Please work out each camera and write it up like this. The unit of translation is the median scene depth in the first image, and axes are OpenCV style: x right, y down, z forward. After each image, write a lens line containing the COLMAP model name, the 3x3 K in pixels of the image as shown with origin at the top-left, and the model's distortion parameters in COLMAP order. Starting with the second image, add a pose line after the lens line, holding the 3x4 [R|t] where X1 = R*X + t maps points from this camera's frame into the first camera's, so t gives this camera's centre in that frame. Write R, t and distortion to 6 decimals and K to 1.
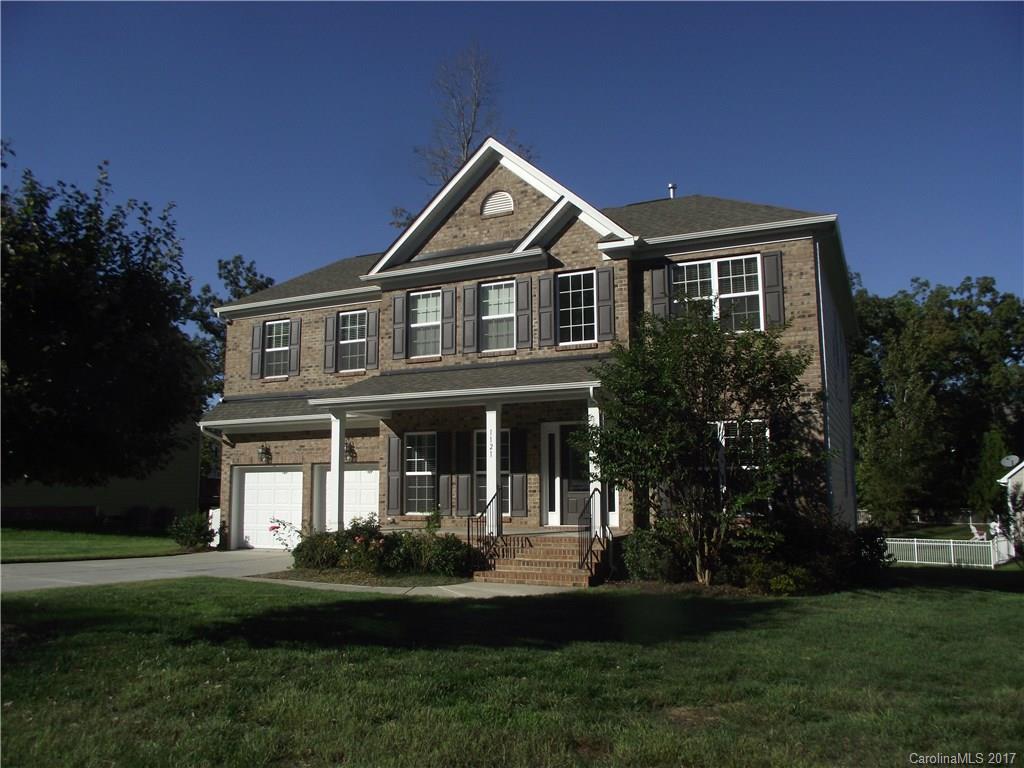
lens RADIAL K [[817.2, 0, 516.1], [0, 817.2, 383.1], [0, 0, 1]] dist [-0.042472, -0.004067]
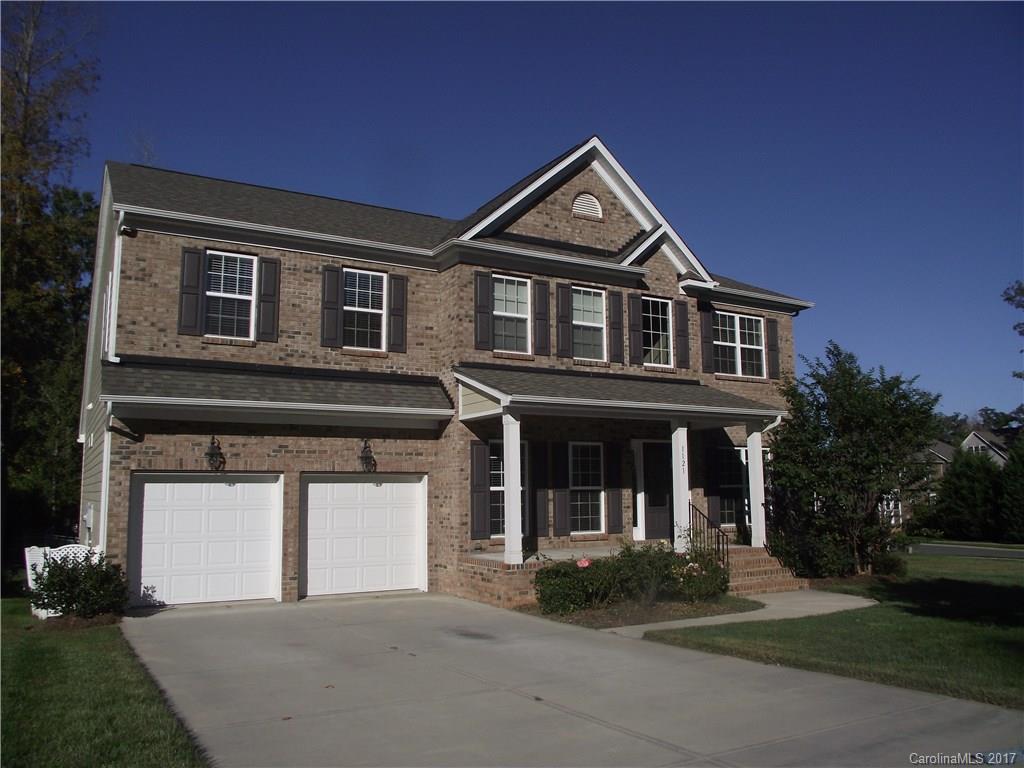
lens RADIAL K [[817.2, 0, 516.3], [0, 817.2, 386.1], [0, 0, 1]] dist [-0.042472, -0.004067]
pose [[0.551579, 0.107624, 0.827150, -0.845526], [-0.102360, 0.992880, -0.060930, 0.056864], [-0.827818, -0.051059, 0.558668, 0.531557]]
